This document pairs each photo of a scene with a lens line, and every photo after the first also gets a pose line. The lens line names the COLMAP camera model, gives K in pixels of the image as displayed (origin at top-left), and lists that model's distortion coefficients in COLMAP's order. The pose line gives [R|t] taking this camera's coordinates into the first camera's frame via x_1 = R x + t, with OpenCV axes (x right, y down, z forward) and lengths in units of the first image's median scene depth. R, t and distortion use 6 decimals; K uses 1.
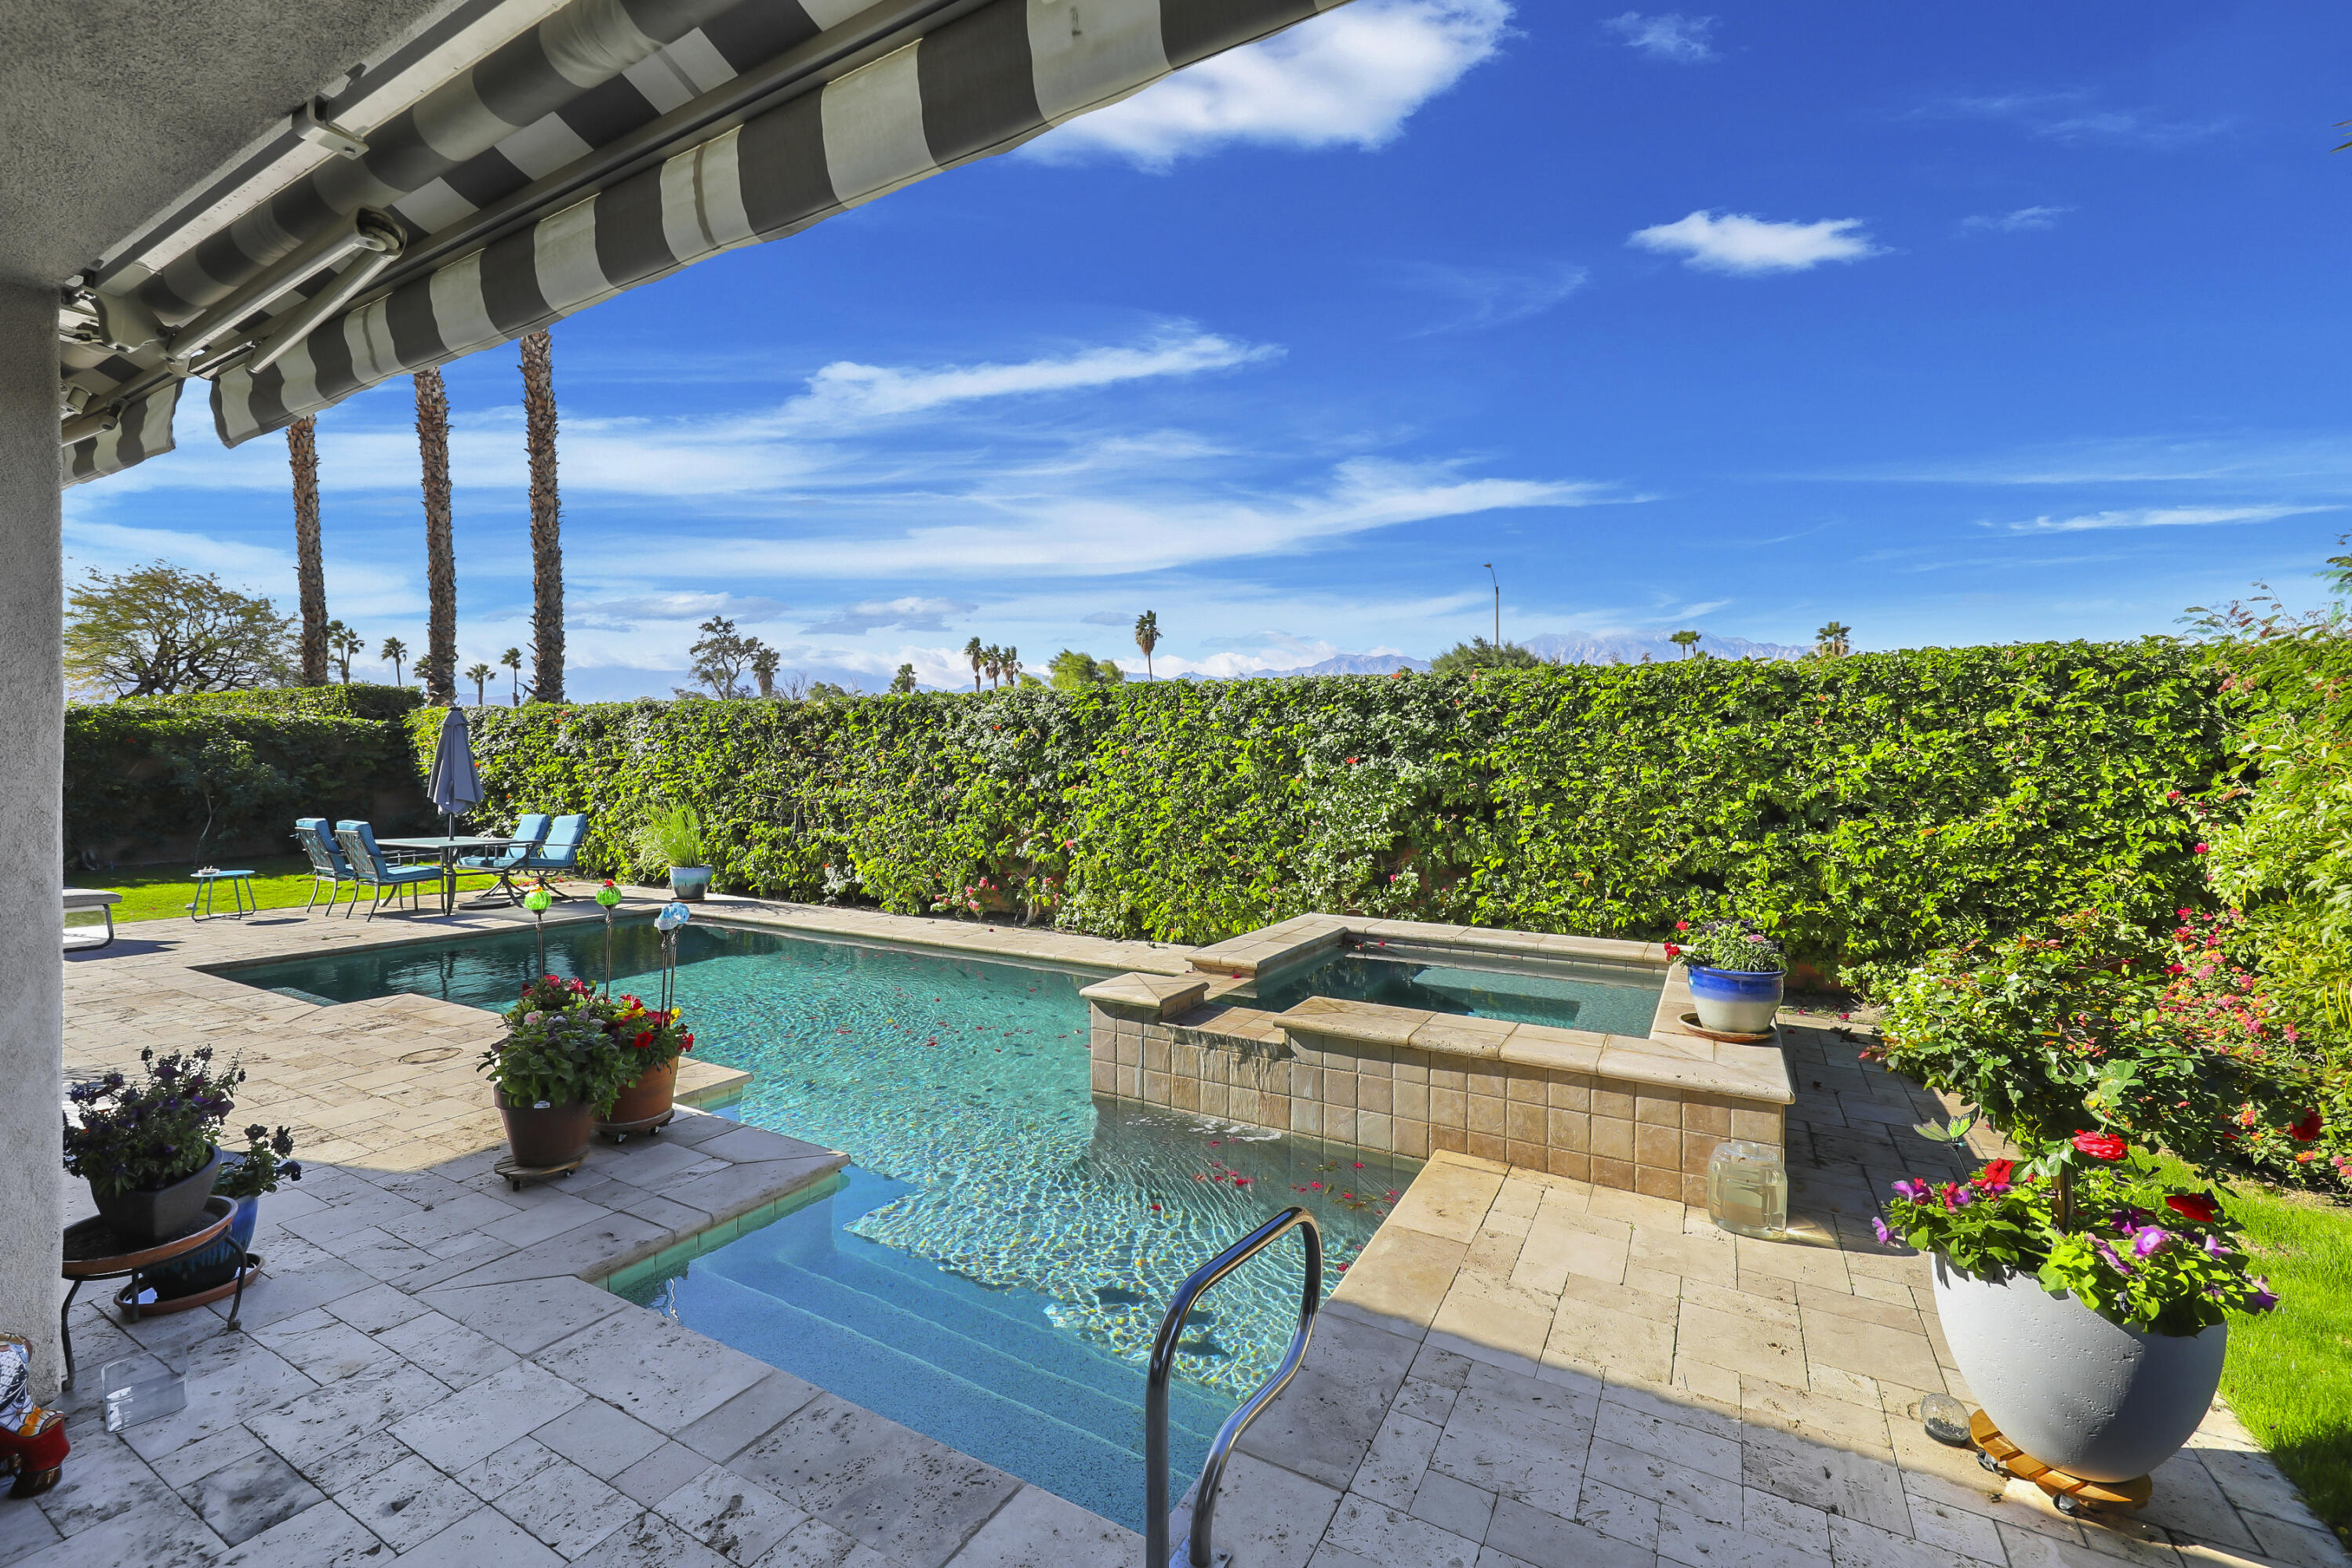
lens RADIAL K [[990.0, 0, 1177.5], [0, 990.0, 784.3], [0, 0, 1]] dist [-0.000455, -0.000149]
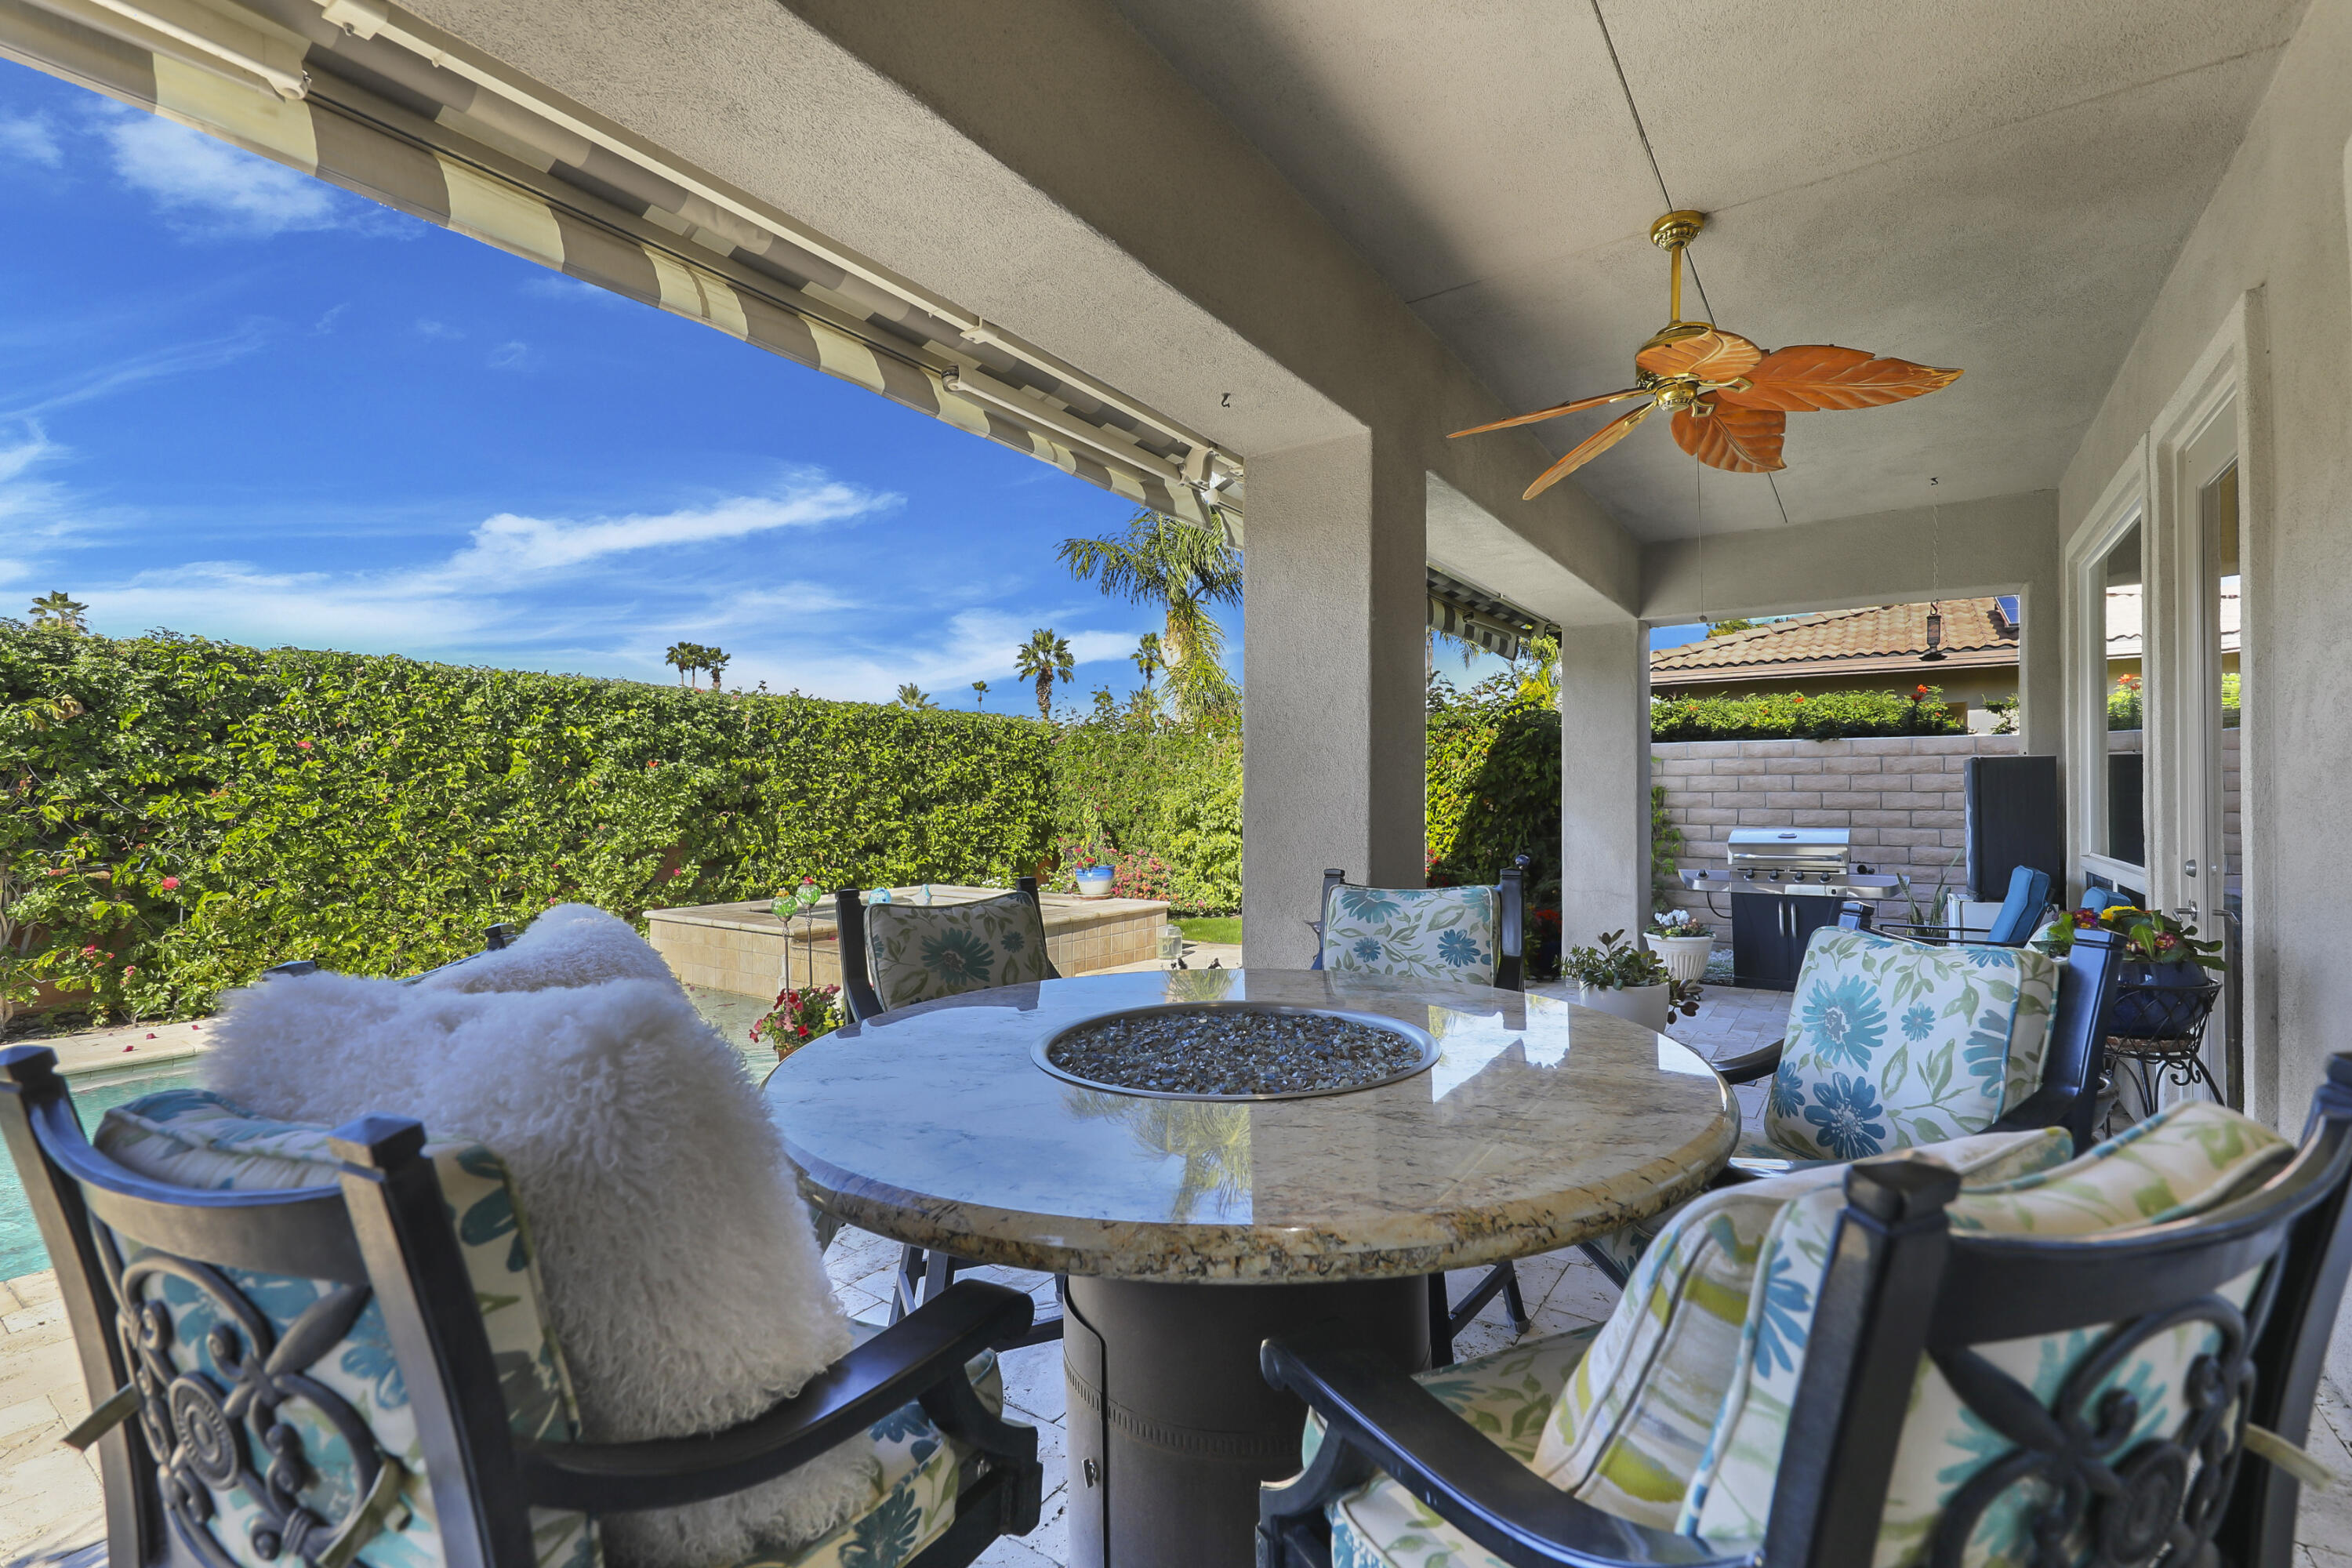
lens RADIAL K [[1069.7, 0, 1178.2], [0, 1069.7, 782.2], [0, 0, 1]] dist [-0.002343, -0.000434]
pose [[0.071554, 0.001299, 0.997436, -1.018512], [0.009279, 0.999955, -0.001968, 0.002514], [-0.997394, 0.009396, 0.071538, 0.393758]]
